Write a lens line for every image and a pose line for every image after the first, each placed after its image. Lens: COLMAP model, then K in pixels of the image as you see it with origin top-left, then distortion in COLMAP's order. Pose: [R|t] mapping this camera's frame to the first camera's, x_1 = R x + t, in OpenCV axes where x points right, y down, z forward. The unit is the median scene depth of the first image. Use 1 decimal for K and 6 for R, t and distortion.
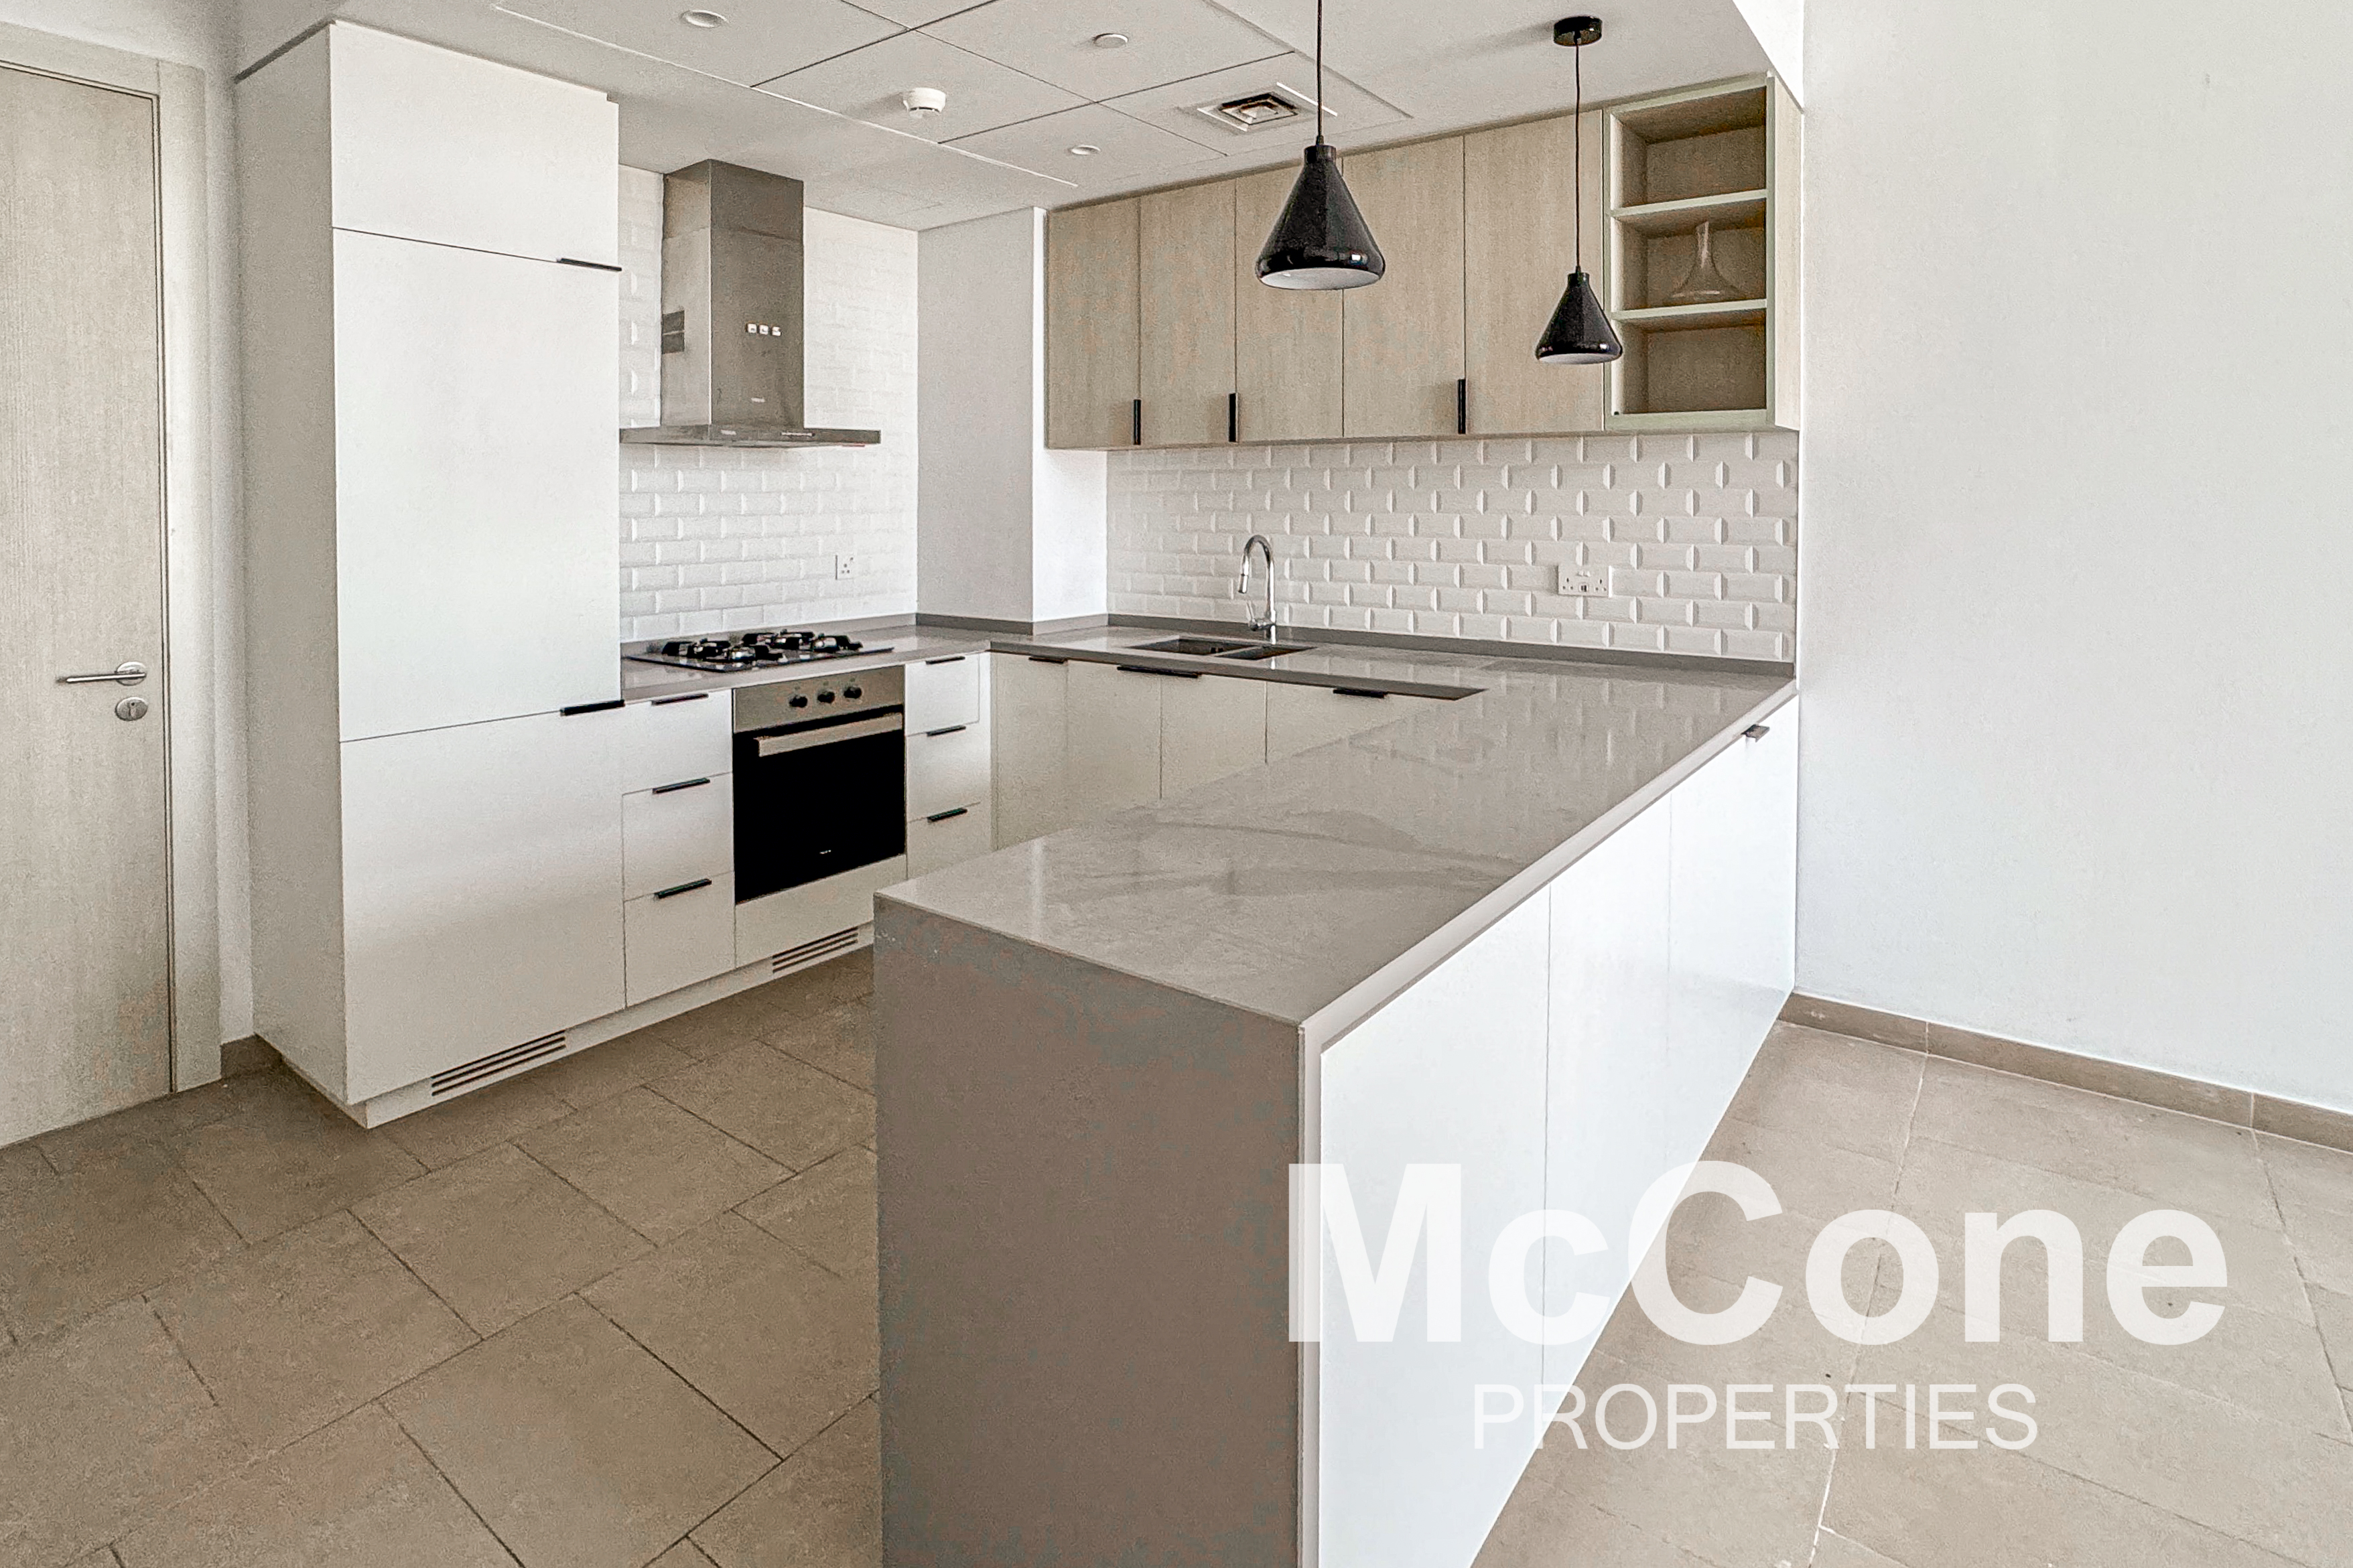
lens RADIAL K [[1028.1, 0, 1109.5], [0, 1028.1, 816.4], [0, 0, 1]] dist [0.067551, -0.000099]
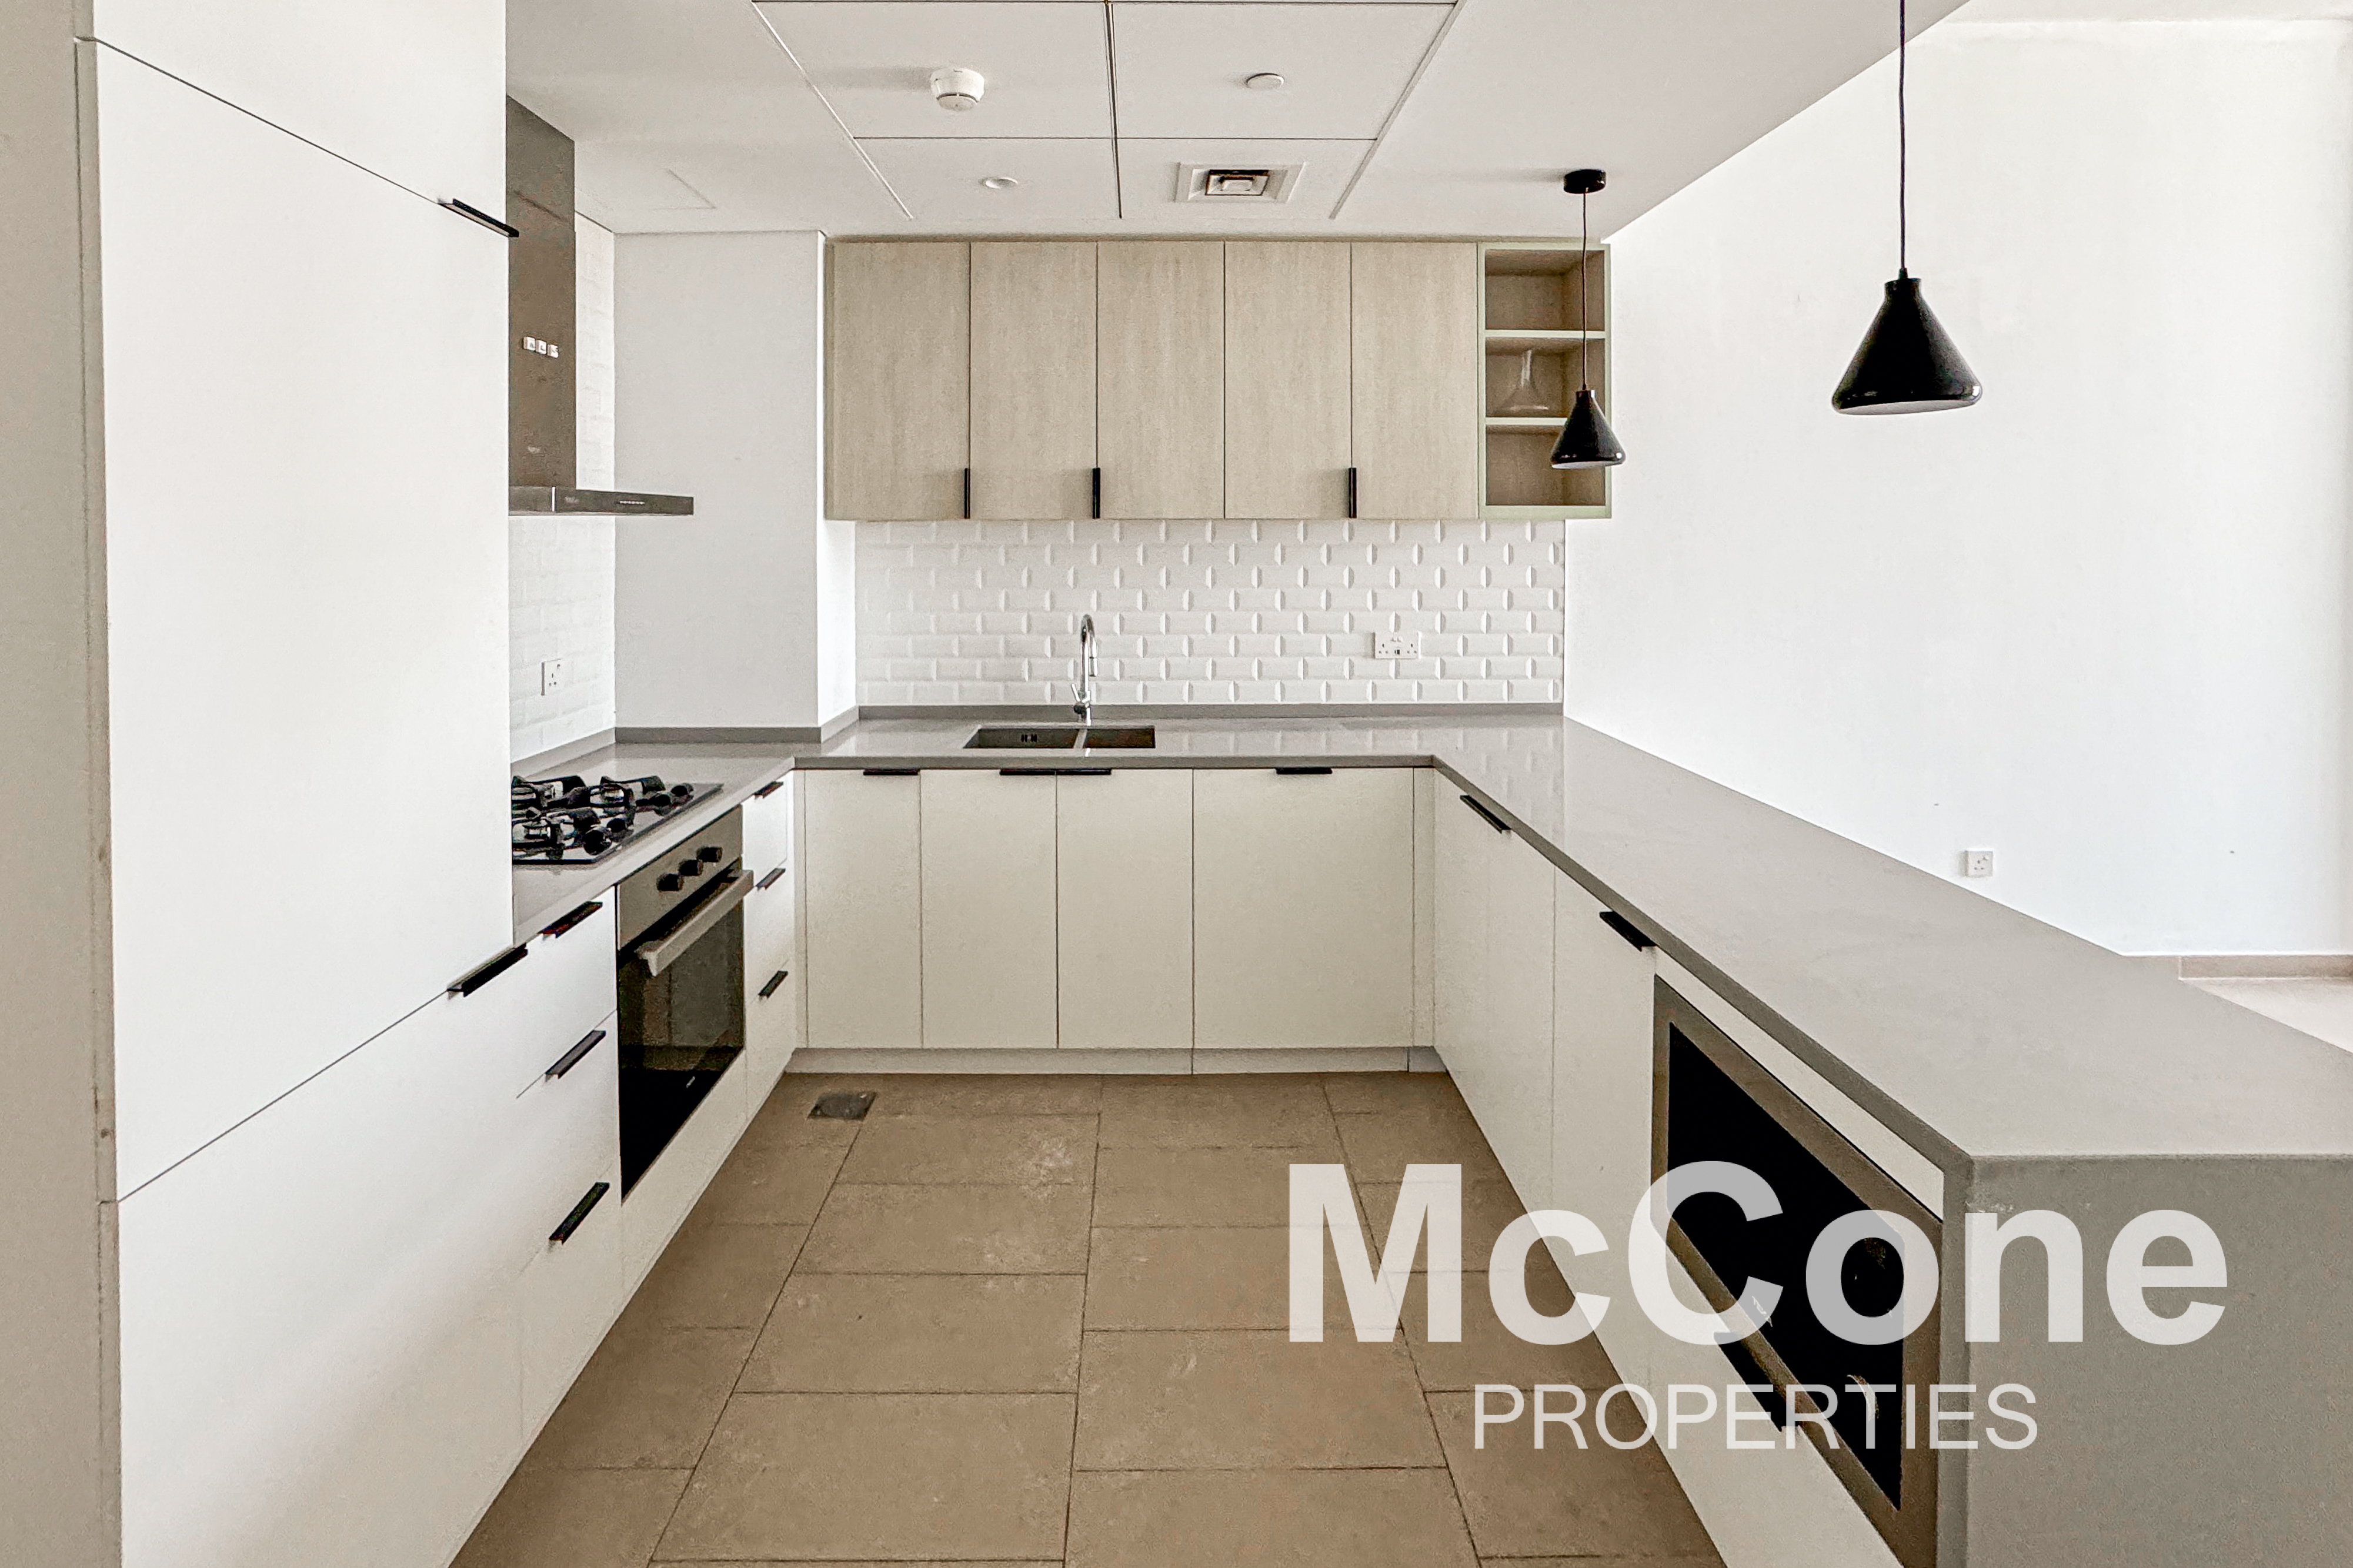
lens RADIAL K [[1028.0, 0, 1109.5], [0, 1028.0, 816.4], [0, 0, 1]] dist [0.067551, -0.000099]
pose [[0.822488, -0.142483, 0.550647, -0.429144], [0.177125, 0.984139, -0.009914, -0.086455], [-0.540501, 0.105688, 0.834679, 0.253932]]
